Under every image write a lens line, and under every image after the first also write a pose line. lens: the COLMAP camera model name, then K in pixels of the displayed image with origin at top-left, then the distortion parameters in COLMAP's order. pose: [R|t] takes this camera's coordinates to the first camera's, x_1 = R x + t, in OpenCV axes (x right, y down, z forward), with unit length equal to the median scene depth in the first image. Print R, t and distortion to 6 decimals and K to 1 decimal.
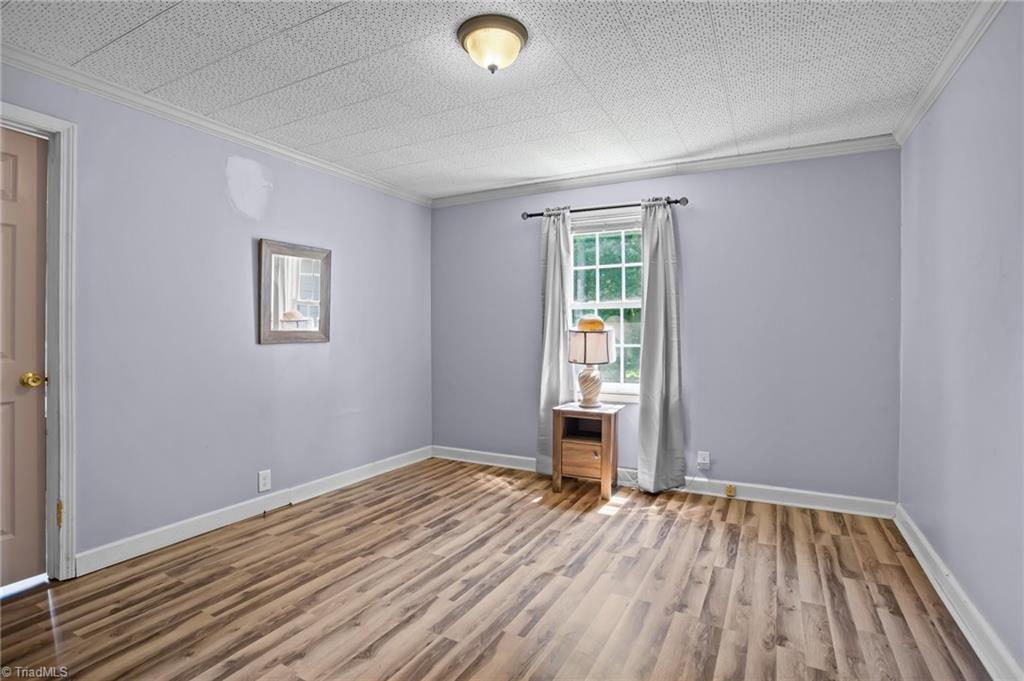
lens RADIAL K [[505.2, 0, 512.0], [0, 505.2, 340.5], [0, 0, 1]] dist [-0.096065, 0.043750]
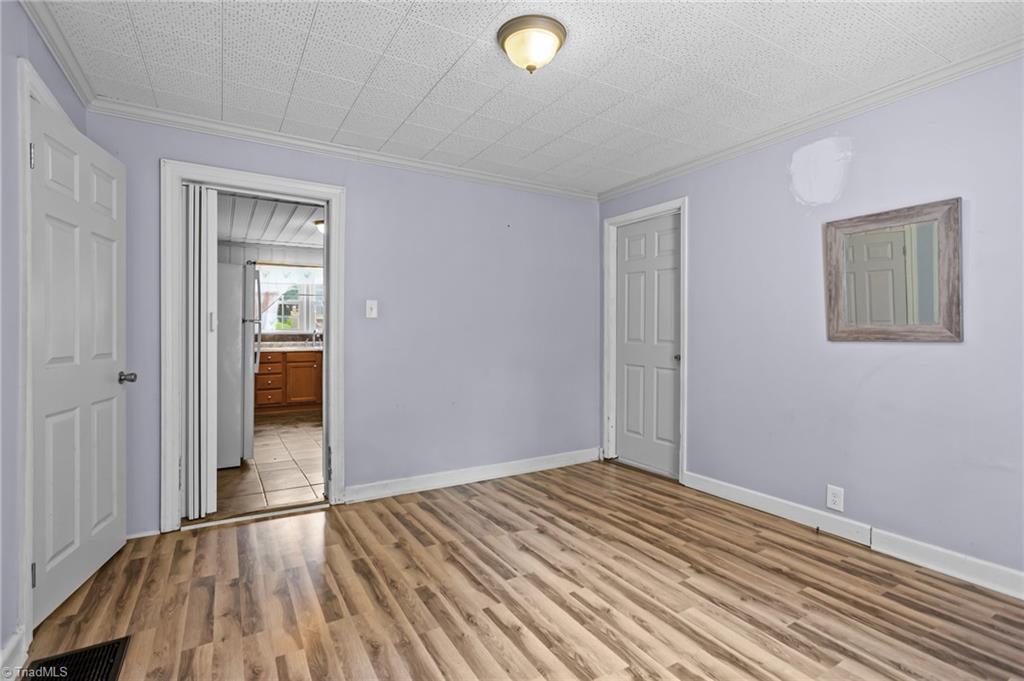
lens RADIAL K [[494.1, 0, 505.0], [0, 494.1, 333.2], [0, 0, 1]] dist [-0.014180, 0.016585]
pose [[-0.535067, -0.000543, -0.844809, 0.578797], [-0.012872, 0.999889, 0.007510, -0.005997], [0.844711, 0.014893, -0.535015, 1.023426]]
